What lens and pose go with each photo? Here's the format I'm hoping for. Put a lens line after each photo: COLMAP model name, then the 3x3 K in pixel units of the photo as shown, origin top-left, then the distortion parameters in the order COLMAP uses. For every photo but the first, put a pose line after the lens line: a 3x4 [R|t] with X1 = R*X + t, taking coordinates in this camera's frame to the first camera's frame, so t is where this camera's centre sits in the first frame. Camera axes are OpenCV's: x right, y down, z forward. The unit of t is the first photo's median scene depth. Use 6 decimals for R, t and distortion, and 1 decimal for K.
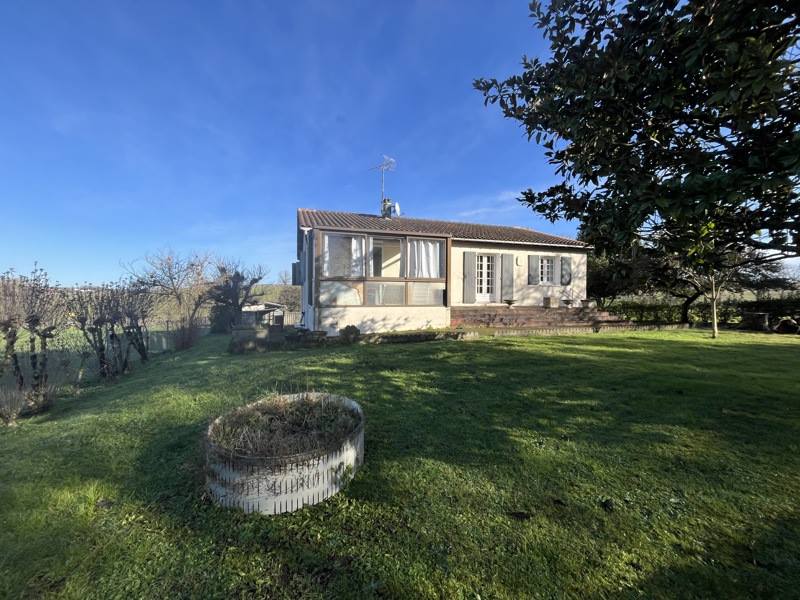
lens RADIAL K [[321.3, 0, 400.4], [0, 321.3, 297.2], [0, 0, 1]] dist [-0.001478, -0.000034]
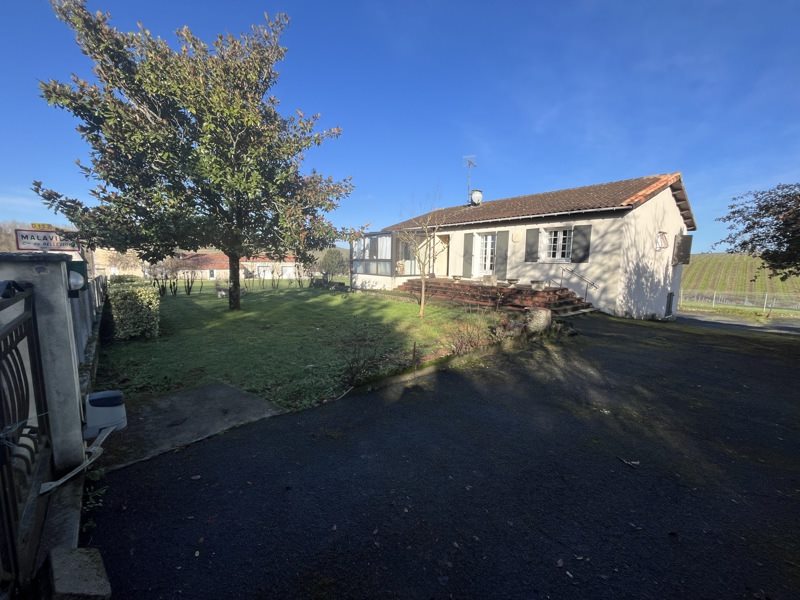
lens RADIAL K [[321.3, 0, 400.7], [0, 321.3, 302.0], [0, 0, 1]] dist [-0.001478, -0.000034]
pose [[0.361011, 0.119493, -0.924875, 1.150221], [-0.025012, 0.992641, 0.118485, -0.025405], [0.932226, -0.019641, 0.361343, 0.337267]]
